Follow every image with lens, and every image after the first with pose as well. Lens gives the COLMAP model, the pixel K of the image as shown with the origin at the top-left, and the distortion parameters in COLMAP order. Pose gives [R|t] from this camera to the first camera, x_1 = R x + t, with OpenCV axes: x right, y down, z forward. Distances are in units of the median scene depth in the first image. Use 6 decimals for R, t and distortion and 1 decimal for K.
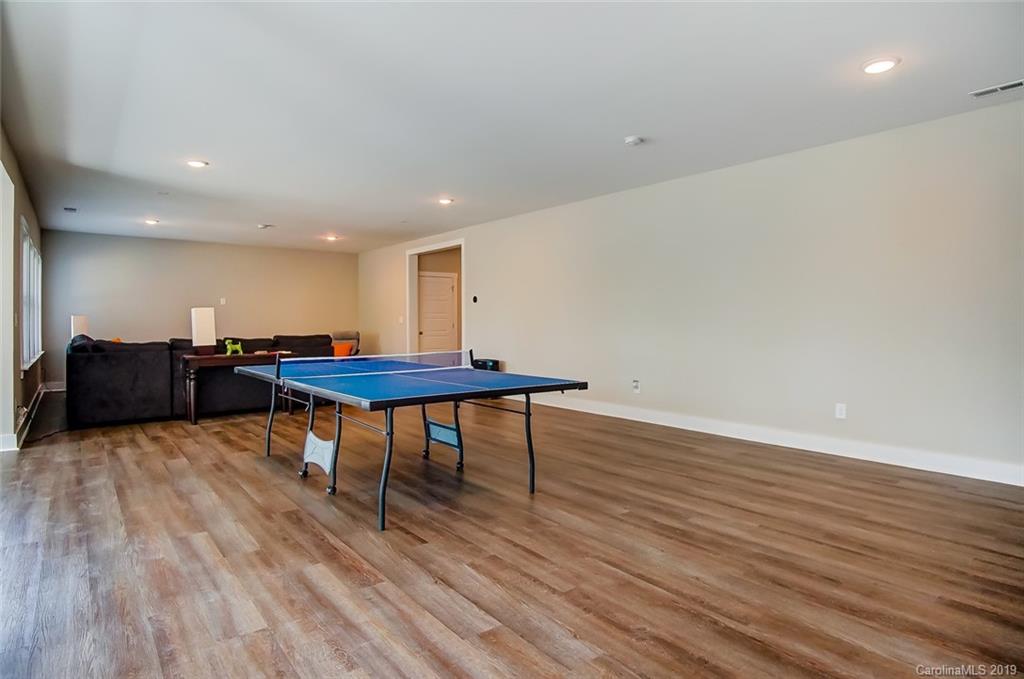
lens RADIAL K [[558.2, 0, 514.3], [0, 558.2, 334.8], [0, 0, 1]] dist [-0.003750, -0.000964]
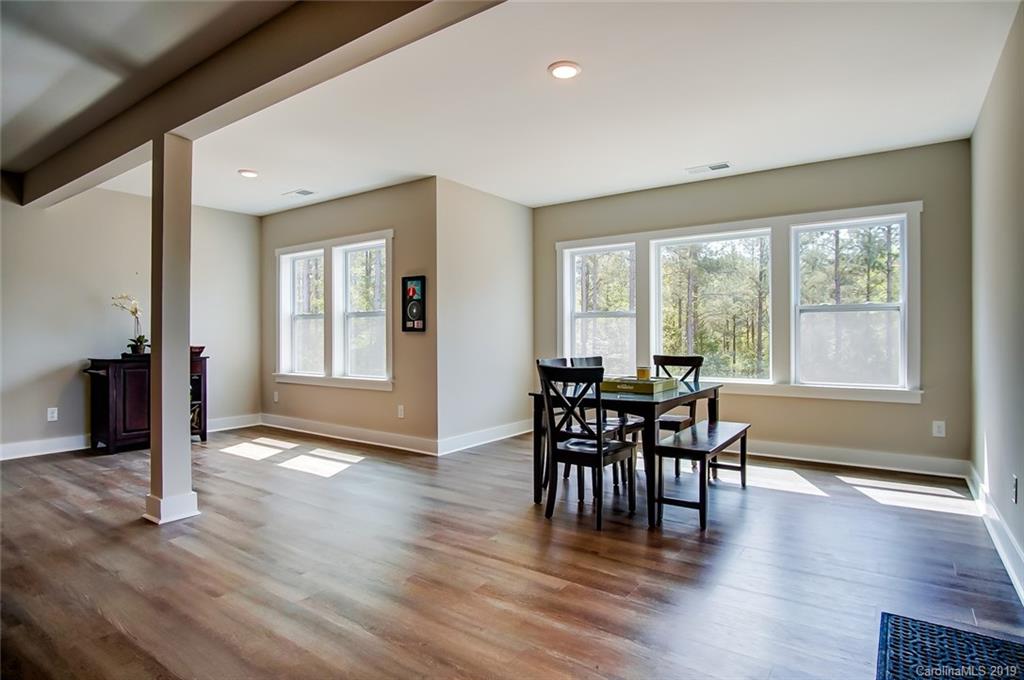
lens RADIAL K [[558.2, 0, 514.3], [0, 558.2, 335.3], [0, 0, 1]] dist [-0.003750, -0.000964]
pose [[-0.965483, -0.001970, -0.260457, -0.477978], [-0.006753, 0.999825, 0.017471, -0.015221], [0.260377, 0.018627, -0.965327, 0.859965]]
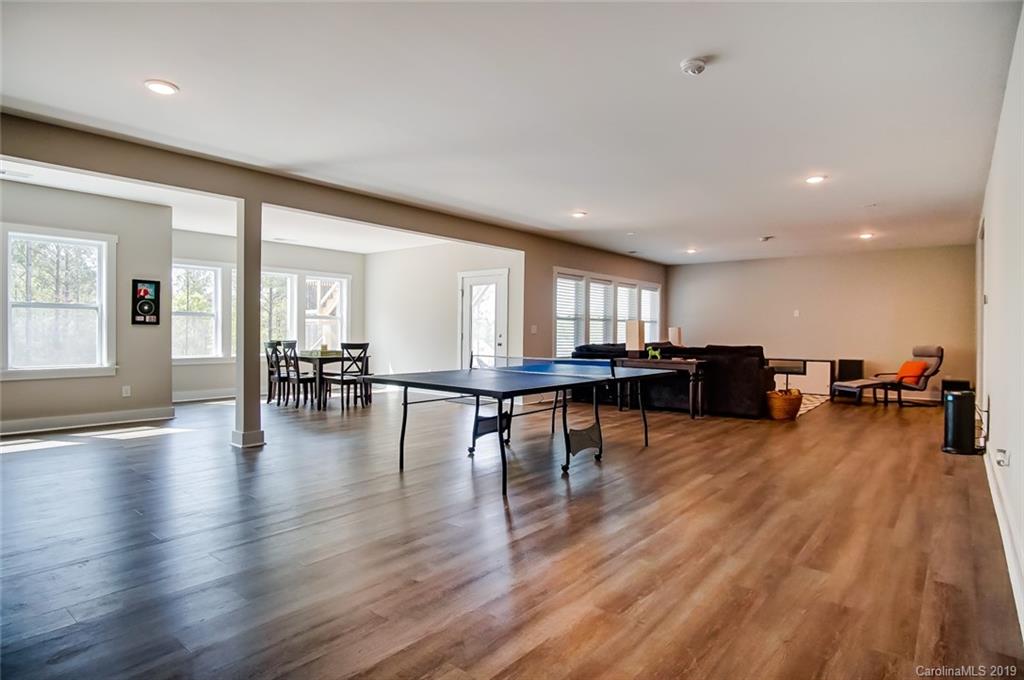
lens RADIAL K [[558.2, 0, 514.3], [0, 558.2, 335.3], [0, 0, 1]] dist [-0.003750, -0.000964]
pose [[0.212077, 0.010579, -0.977196, 0.611146], [-0.031985, 0.999481, 0.003878, -0.011022], [0.976729, 0.030433, 0.212306, 0.464043]]
